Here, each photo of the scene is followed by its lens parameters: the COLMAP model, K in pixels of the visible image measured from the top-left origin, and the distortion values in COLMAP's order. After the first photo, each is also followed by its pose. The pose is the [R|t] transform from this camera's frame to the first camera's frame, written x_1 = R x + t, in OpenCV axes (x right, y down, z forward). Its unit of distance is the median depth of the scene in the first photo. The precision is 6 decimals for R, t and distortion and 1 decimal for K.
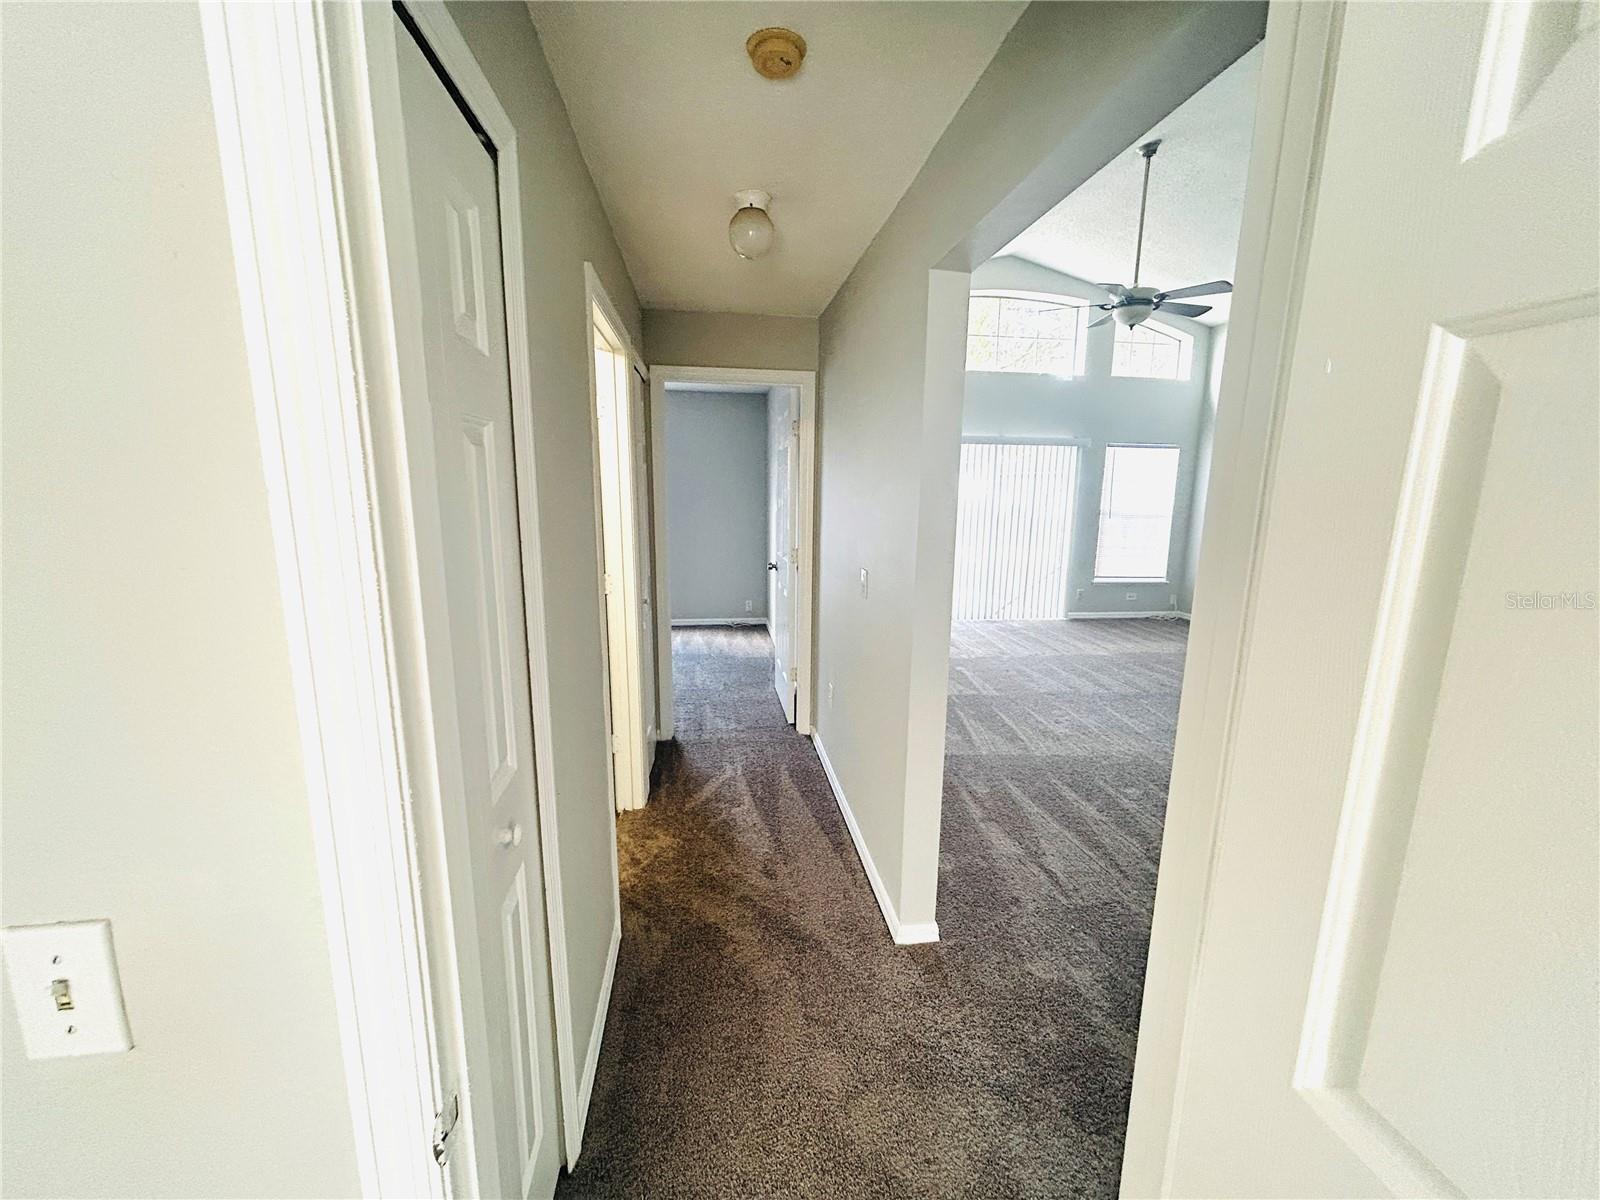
lens RADIAL K [[643.8, 0, 798.4], [0, 643.8, 597.8], [0, 0, 1]] dist [-0.000762, 0.000510]
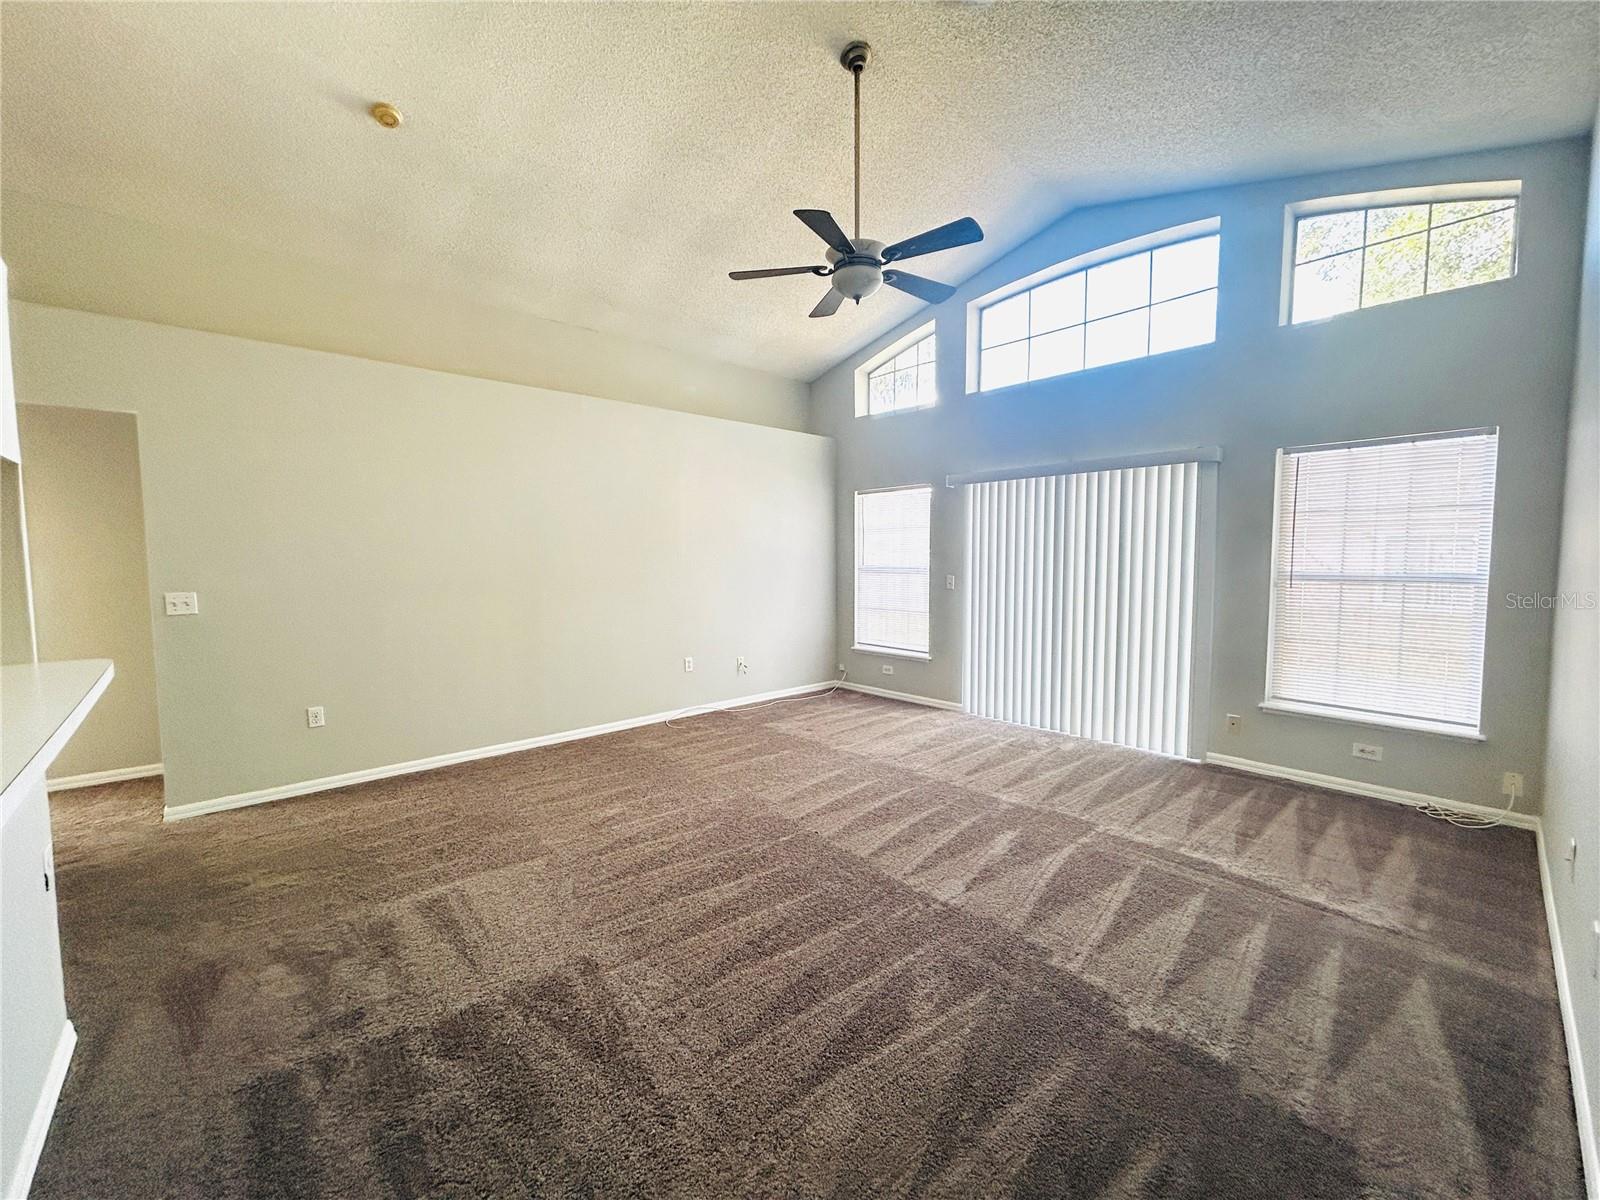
lens RADIAL K [[643.8, 0, 798.4], [0, 643.8, 597.8], [0, 0, 1]] dist [-0.000762, 0.000510]
pose [[0.564013, 0.036261, -0.824969, 0.735711], [-0.135086, 0.989629, -0.048857, -0.037717], [0.814641, 0.138998, 0.563062, 0.408979]]
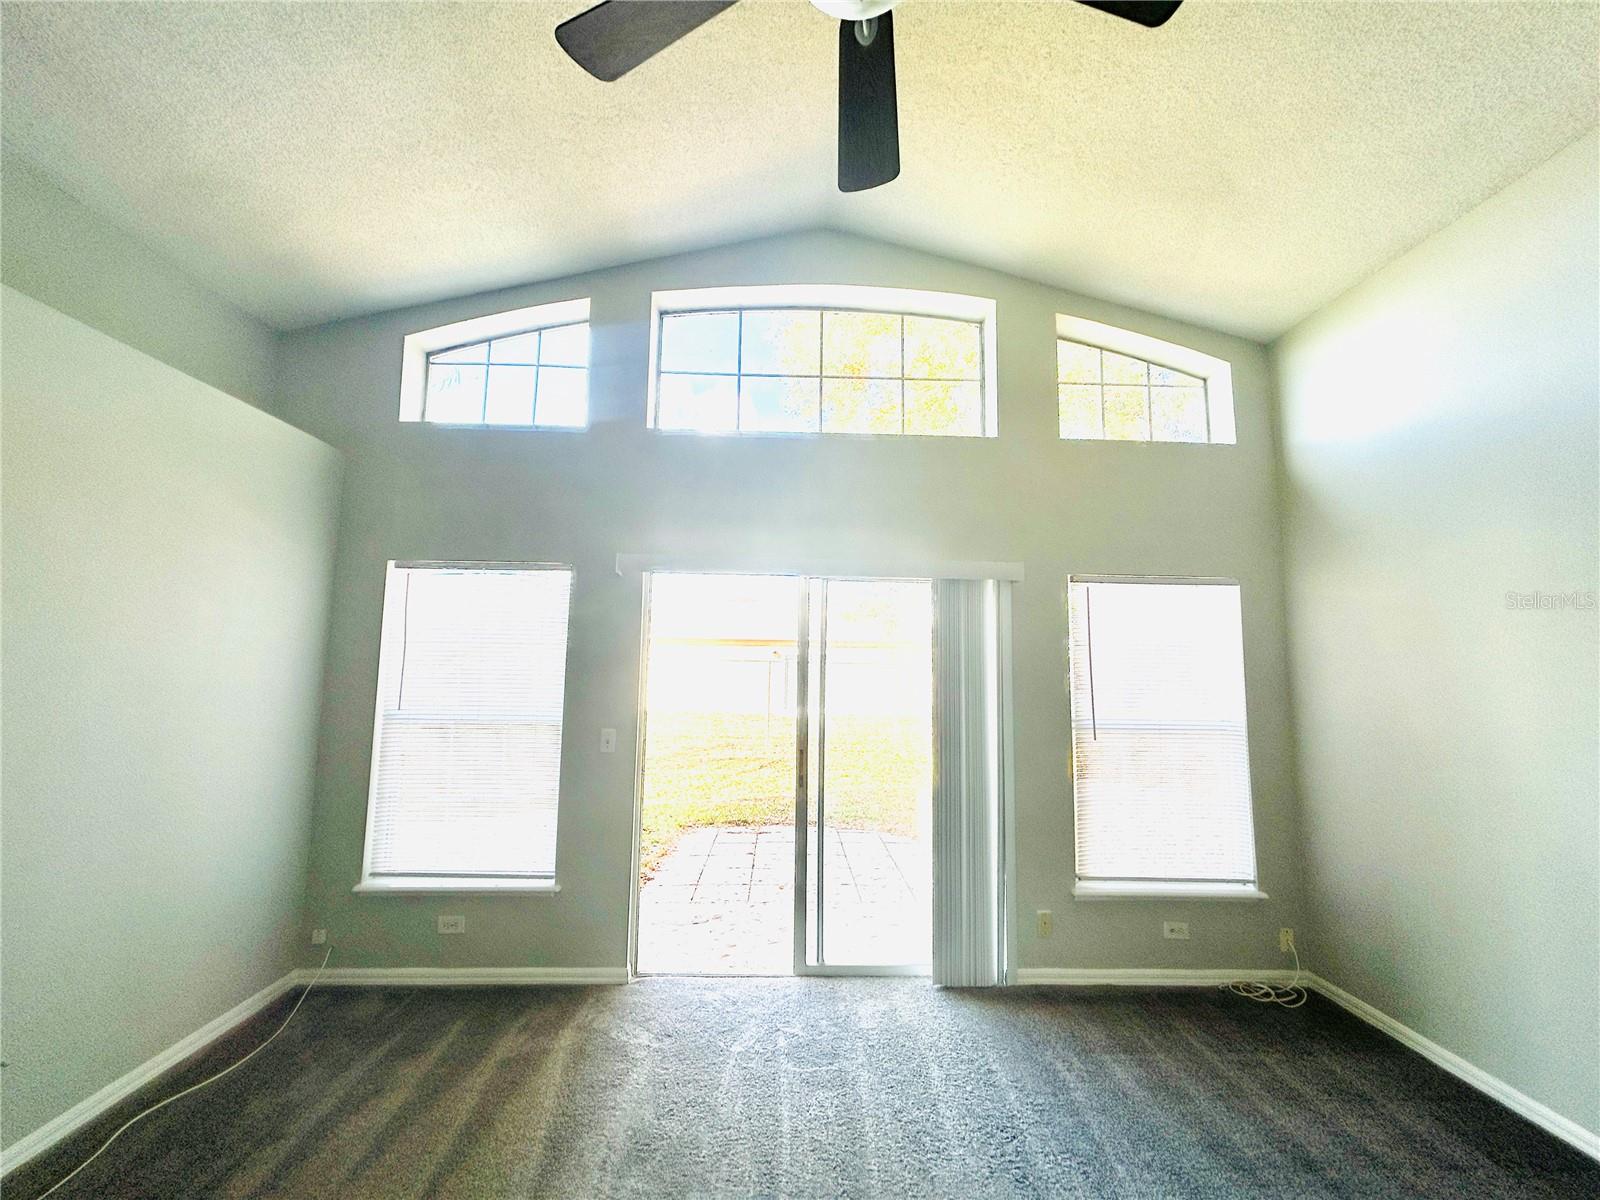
lens RADIAL K [[640.7, 0, 800.8], [0, 640.7, 598.9], [0, 0, 1]] dist [-0.000786, 0.000420]
pose [[0.993678, -0.013136, -0.111497, 0.358286], [-0.018173, 0.961215, -0.275200, -0.097783], [0.110788, 0.275486, 0.954900, 0.573528]]
